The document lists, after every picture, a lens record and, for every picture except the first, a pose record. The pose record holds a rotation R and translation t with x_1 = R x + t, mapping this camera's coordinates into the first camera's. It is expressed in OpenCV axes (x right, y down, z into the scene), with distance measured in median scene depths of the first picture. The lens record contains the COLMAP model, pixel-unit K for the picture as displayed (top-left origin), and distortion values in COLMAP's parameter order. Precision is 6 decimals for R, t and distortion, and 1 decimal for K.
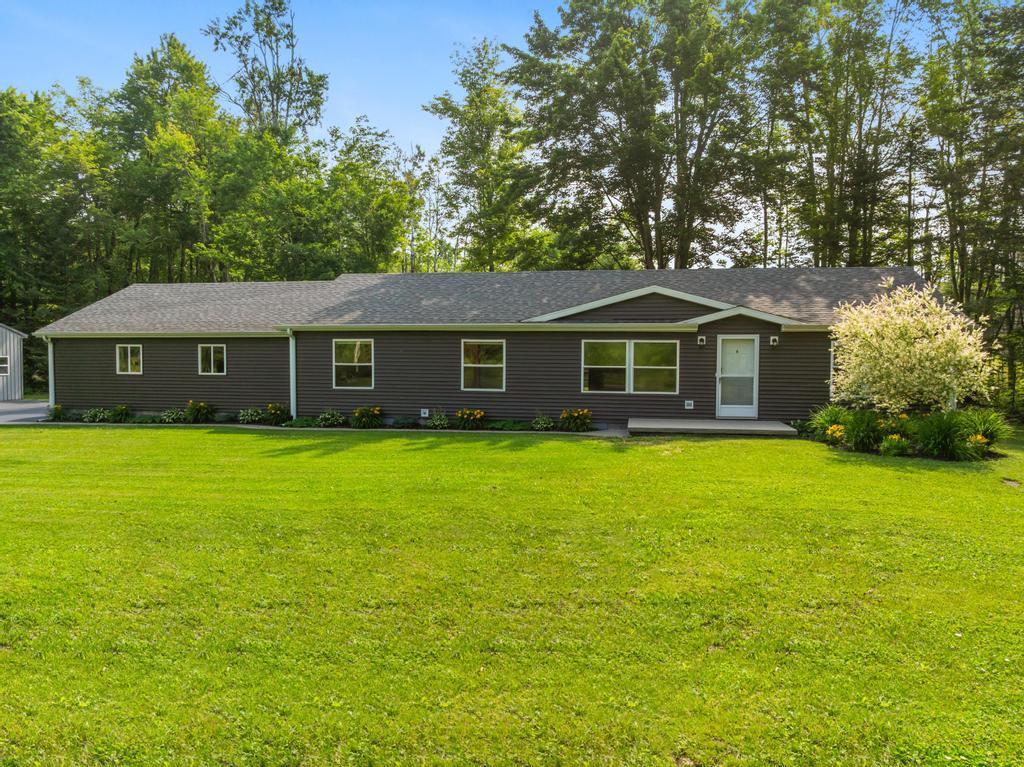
lens RADIAL K [[716.4, 0, 506.7], [0, 716.4, 388.2], [0, 0, 1]] dist [-0.033894, -0.002302]
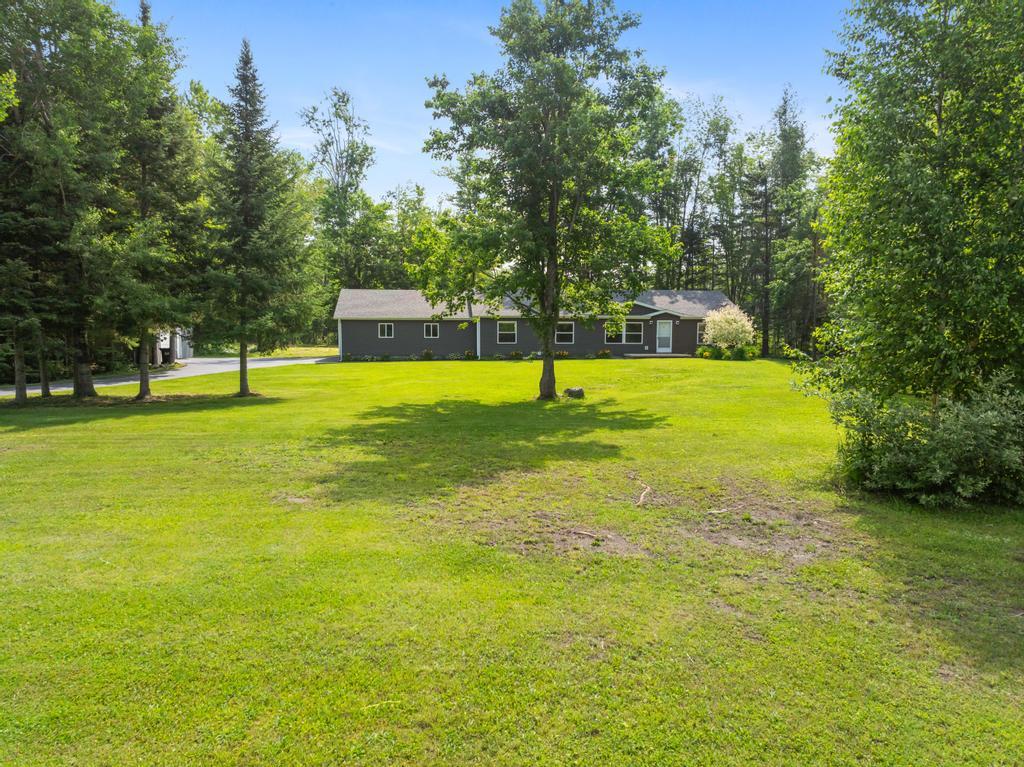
lens RADIAL K [[716.4, 0, 506.7], [0, 716.4, 388.2], [0, 0, 1]] dist [-0.033894, -0.002302]
pose [[0.957238, -0.026660, 0.288071, -0.903788], [0.014938, 0.998971, 0.042813, 0.047275], [-0.288916, -0.036679, 0.956652, -1.219744]]
